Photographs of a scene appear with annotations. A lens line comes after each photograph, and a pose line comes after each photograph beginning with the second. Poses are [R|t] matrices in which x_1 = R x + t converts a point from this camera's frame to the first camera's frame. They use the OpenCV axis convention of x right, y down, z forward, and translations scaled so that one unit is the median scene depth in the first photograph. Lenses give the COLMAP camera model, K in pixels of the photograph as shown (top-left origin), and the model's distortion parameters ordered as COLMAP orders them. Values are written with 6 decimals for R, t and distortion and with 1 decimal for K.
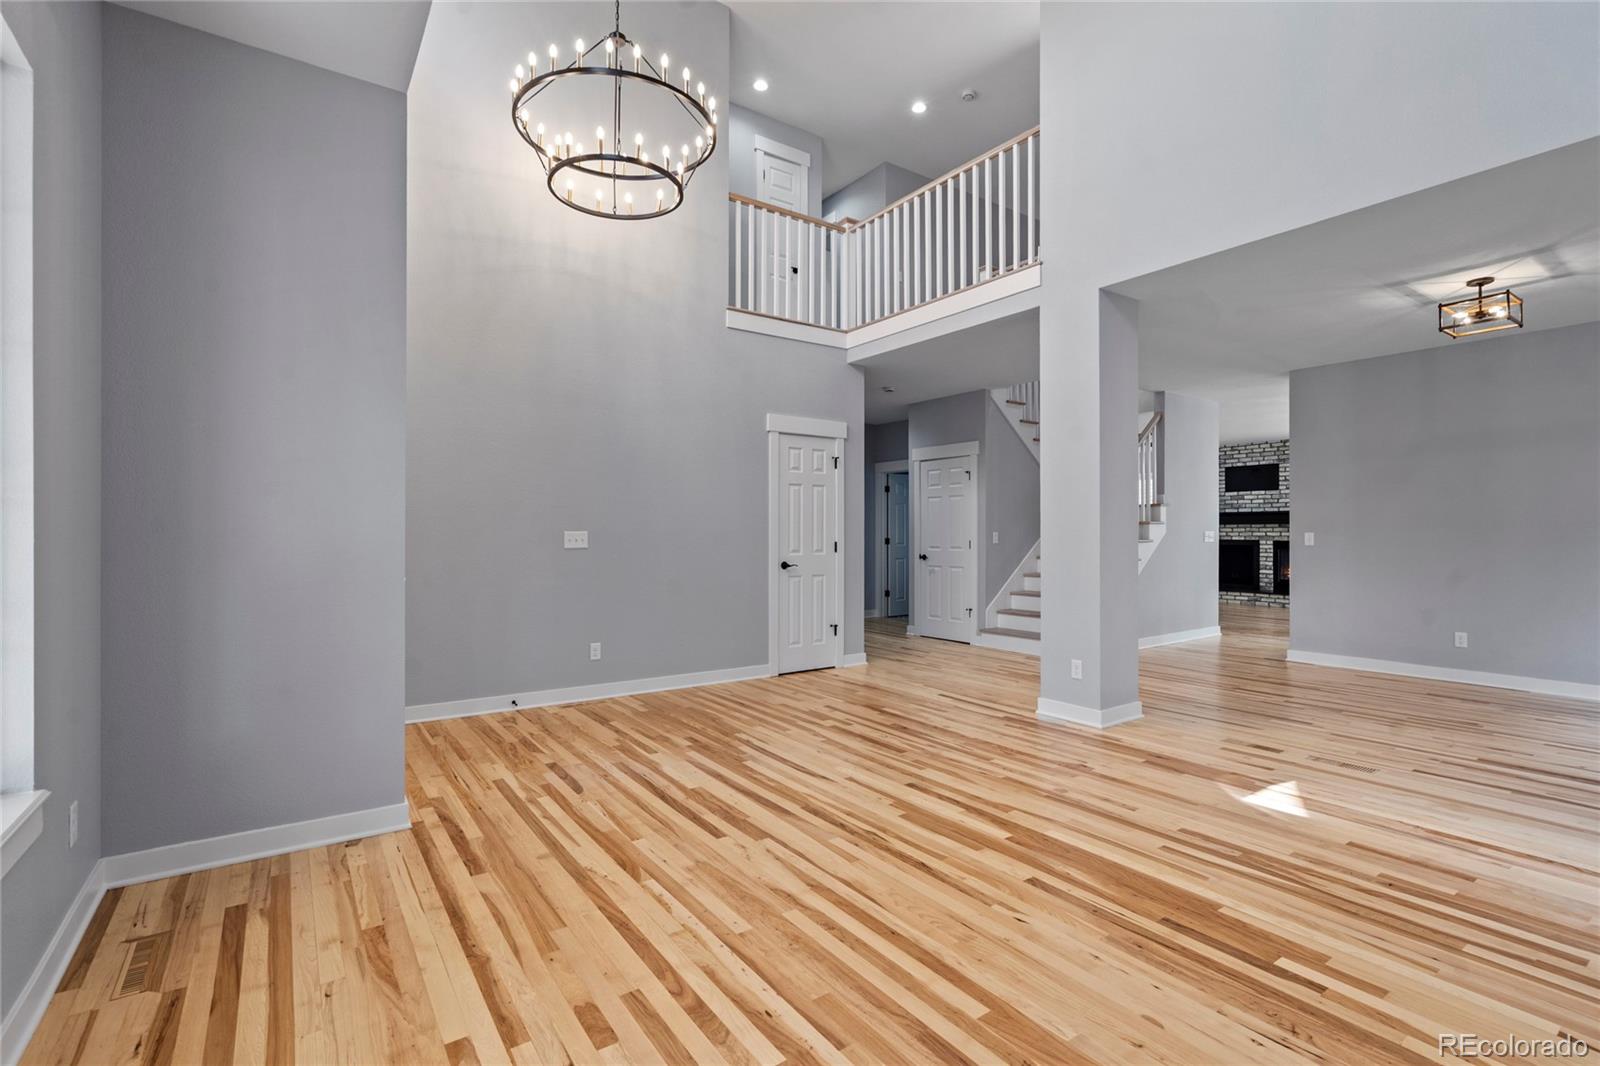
lens RADIAL K [[735.7, 0, 804.9], [0, 735.7, 531.3], [0, 0, 1]] dist [0.002573, 0.001081]
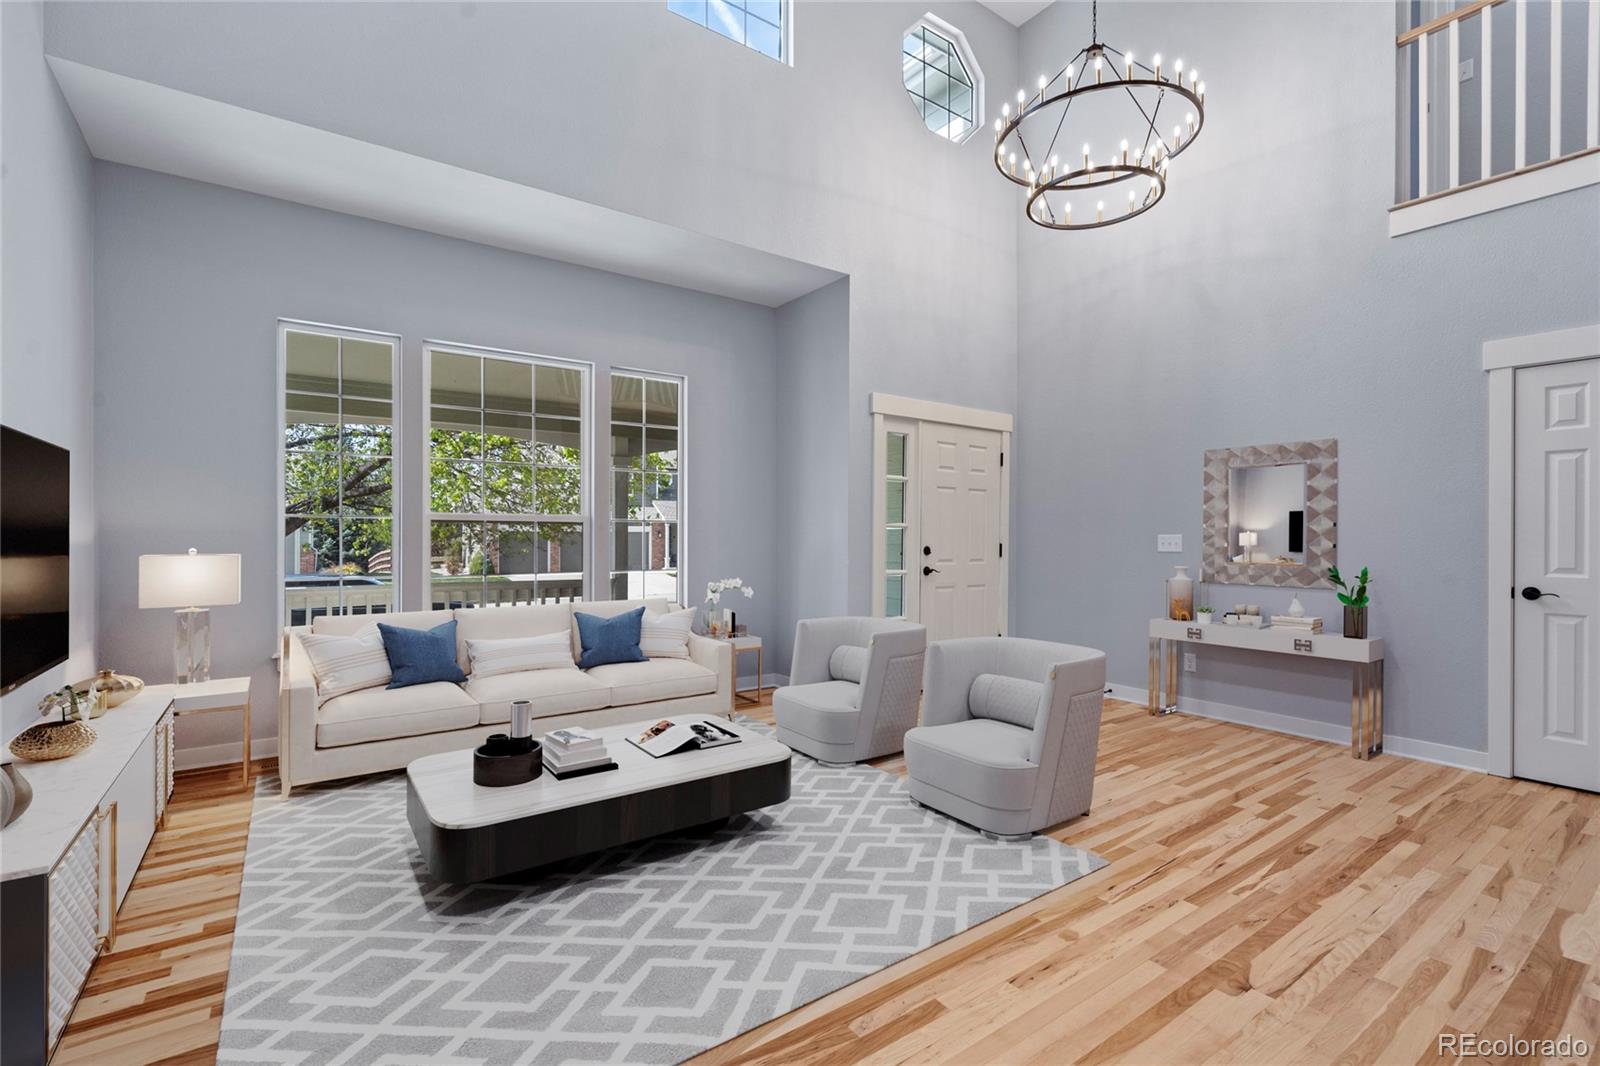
lens RADIAL K [[725.5, 0, 796.1], [0, 725.5, 543.9], [0, 0, 1]] dist [-0.002540, 0.000184]
pose [[0.008418, 0.012568, -0.999886, 0.765231], [-0.002813, 0.999917, 0.012545, 0.001934], [0.999961, 0.002707, 0.008453, 0.592765]]
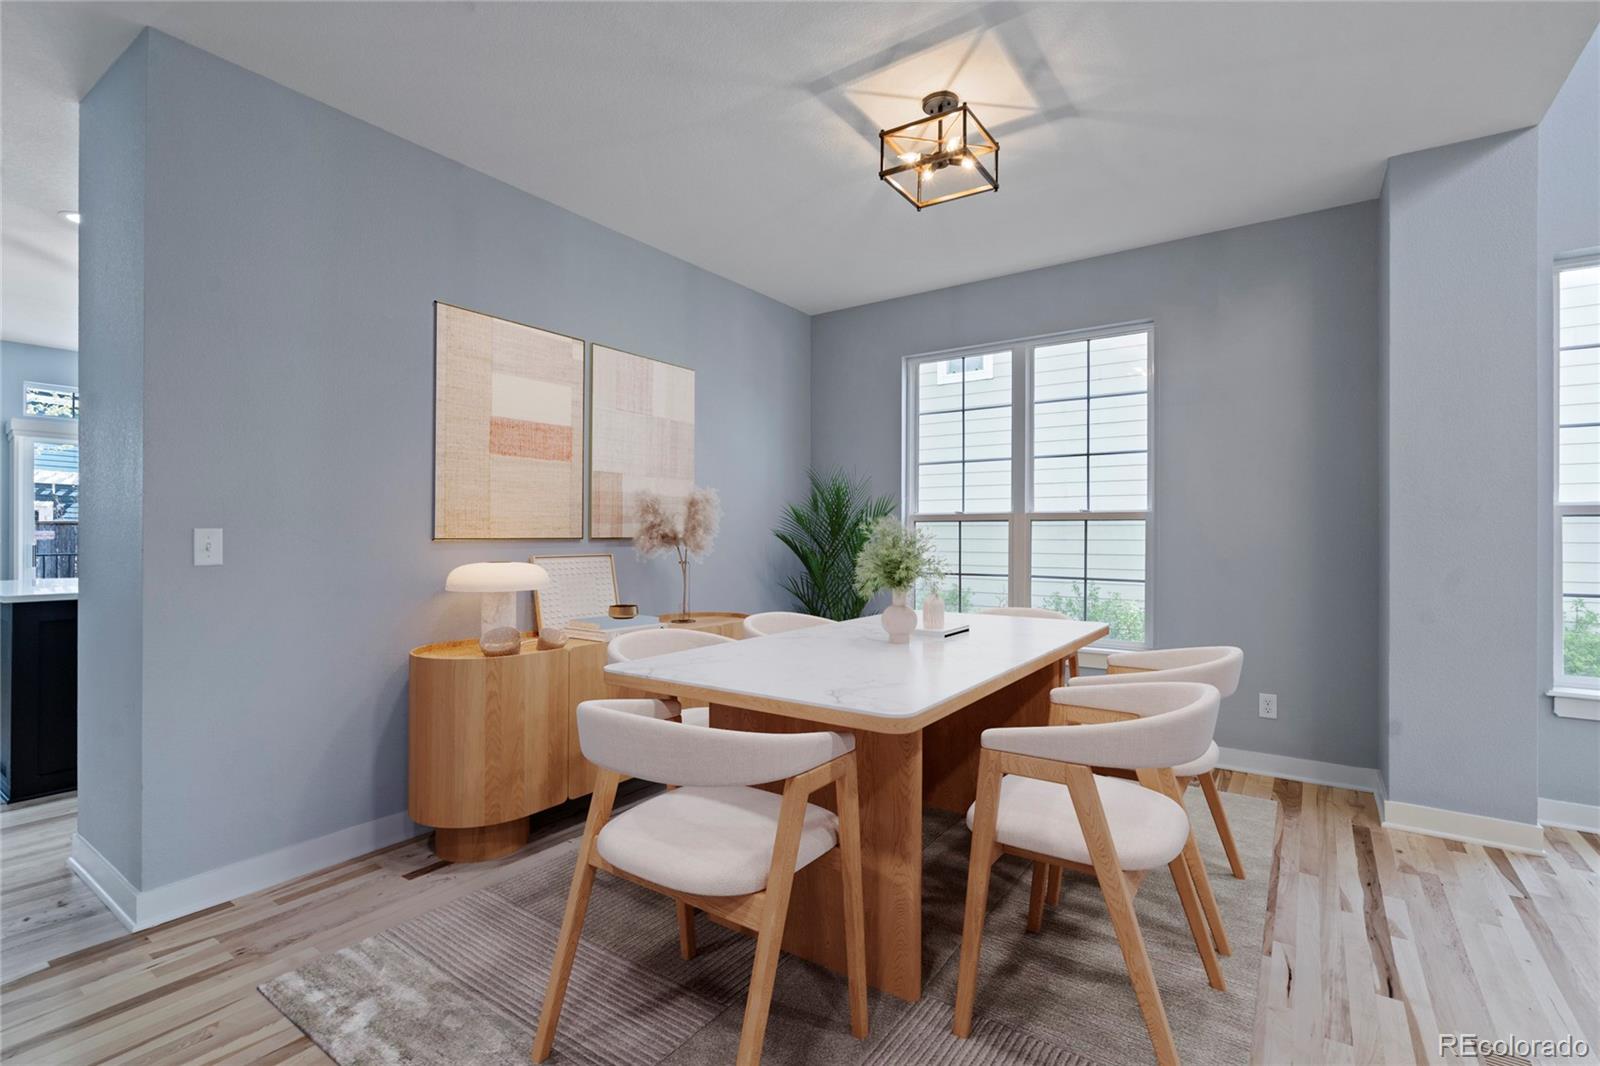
lens RADIAL K [[735.7, 0, 804.9], [0, 735.7, 531.3], [0, 0, 1]] dist [0.002573, 0.001081]
pose [[-0.342928, 0.002532, 0.939358, 0.411652], [-0.005947, 0.999970, -0.004867, 0.005270], [-0.939343, -0.007256, -0.342902, 1.329656]]
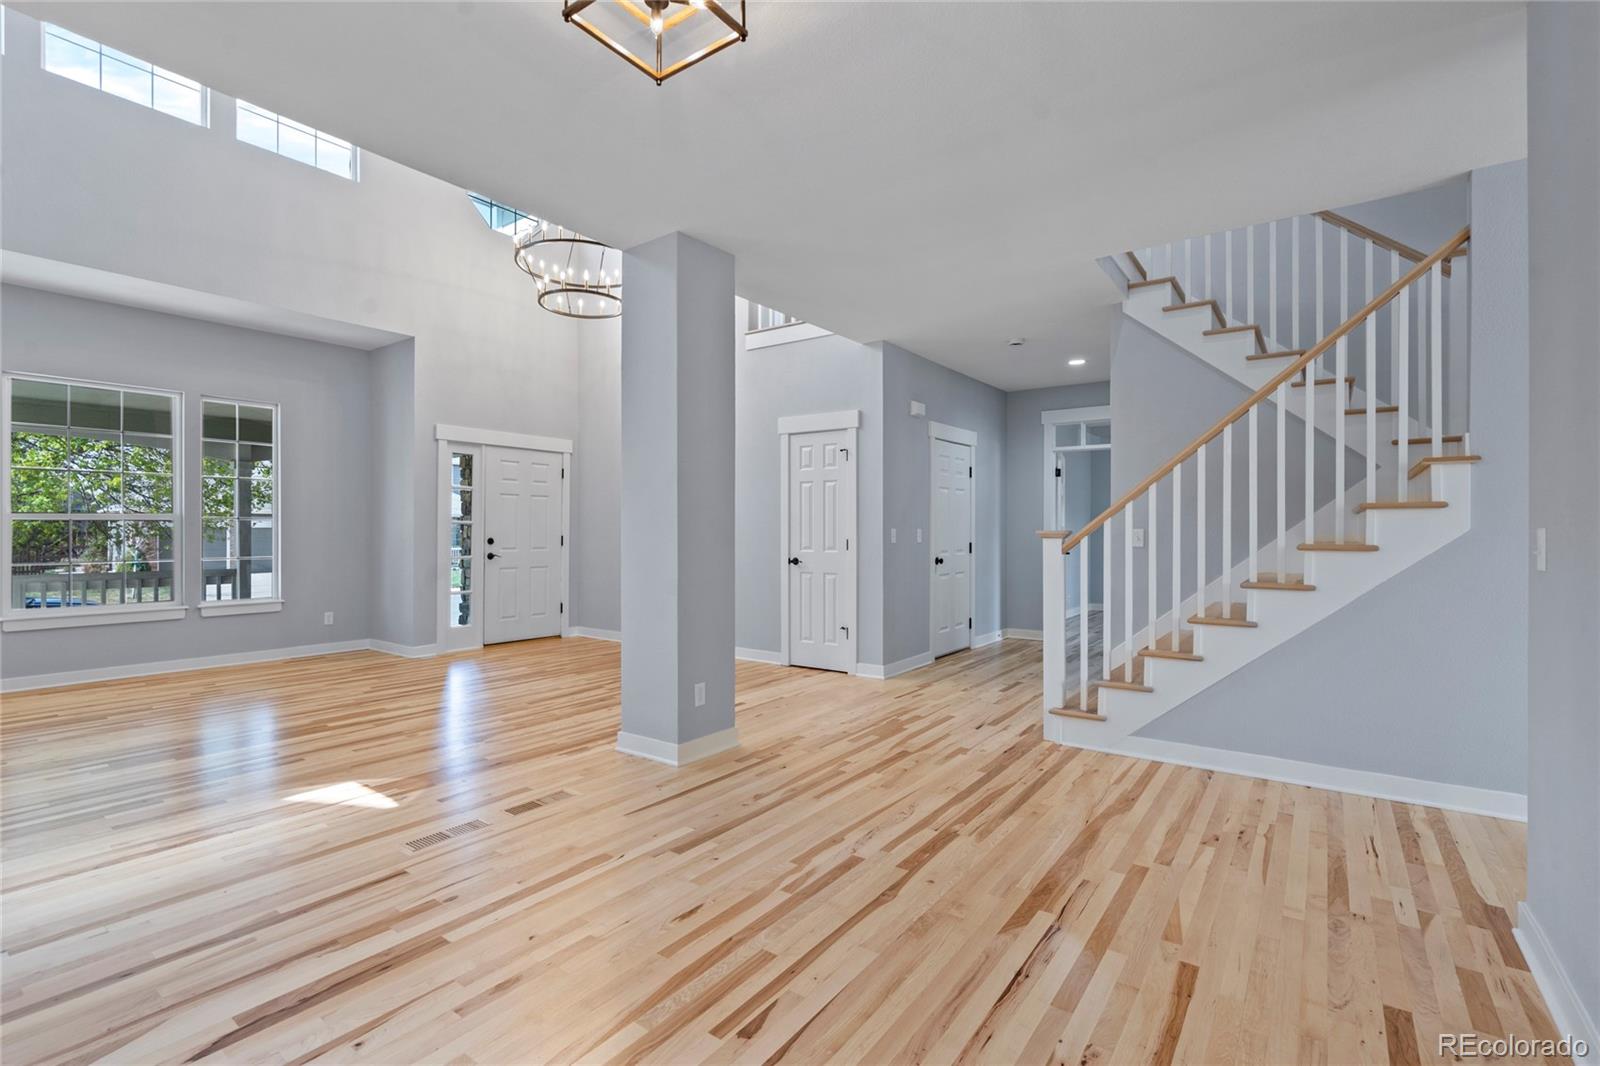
lens RADIAL K [[734.0, 0, 800.0], [0, 734.0, 533.0], [0, 0, 1]] dist [-0.000316, -0.000202]
pose [[0.318828, 0.003180, -0.947807, 1.360216], [0.001169, 0.999992, 0.003749, 0.004026], [0.947812, -0.002304, 0.318822, 0.964813]]
